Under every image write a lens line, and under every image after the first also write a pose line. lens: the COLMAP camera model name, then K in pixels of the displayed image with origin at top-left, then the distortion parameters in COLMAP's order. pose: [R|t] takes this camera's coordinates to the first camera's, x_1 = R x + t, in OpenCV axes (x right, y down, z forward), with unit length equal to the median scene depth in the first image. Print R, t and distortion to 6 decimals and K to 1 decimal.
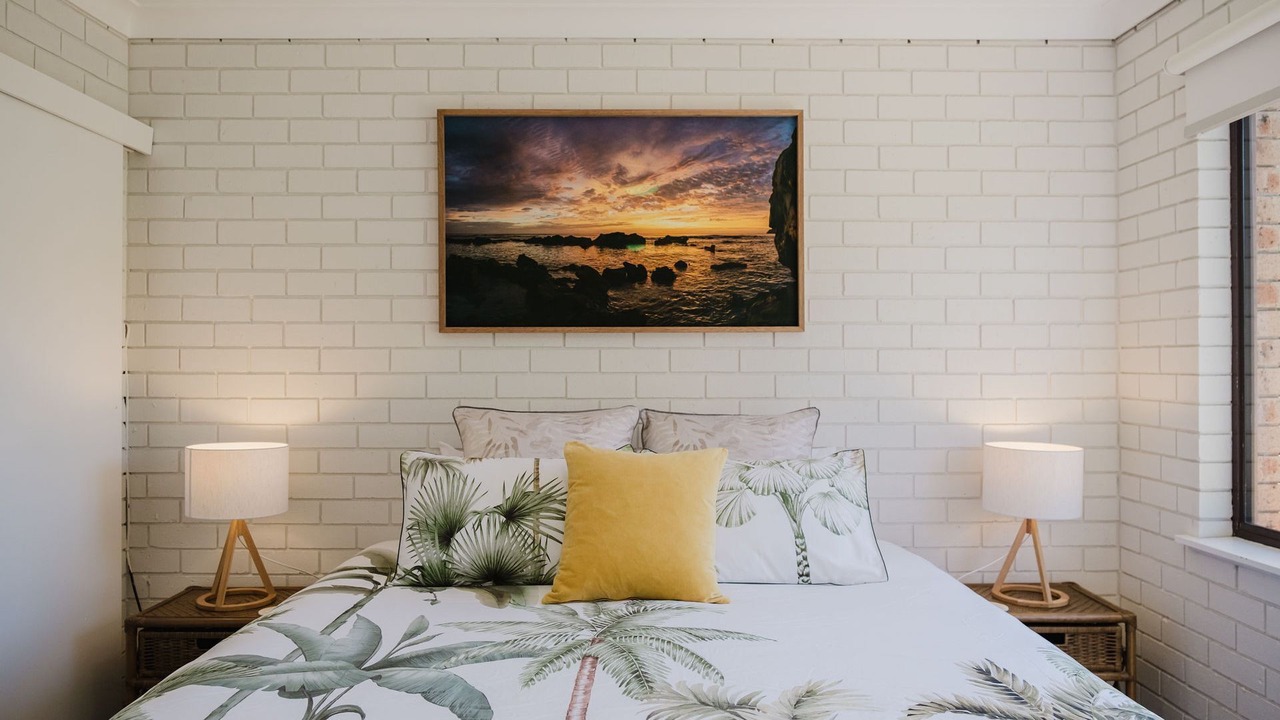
lens RADIAL K [[908.2, 0, 641.1], [0, 908.2, 334.5], [0, 0, 1]] dist [-0.014553, -0.001205]
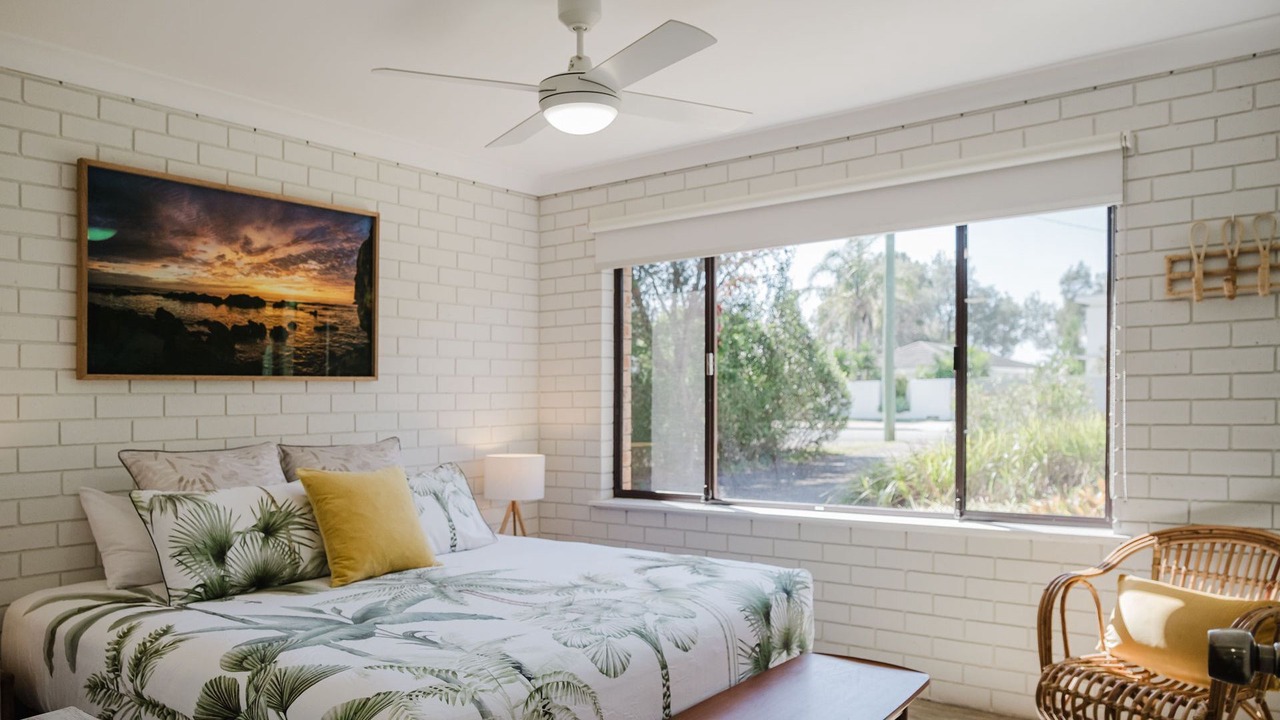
lens RADIAL K [[916.9, 0, 640.9], [0, 916.9, 399.8], [0, 0, 1]] dist [0.001908, 0.002299]
pose [[0.601939, -0.010361, 0.798475, -0.658690], [-0.008711, 0.999771, 0.019540, -0.004864], [-0.798495, -0.018717, 0.601711, -0.113158]]
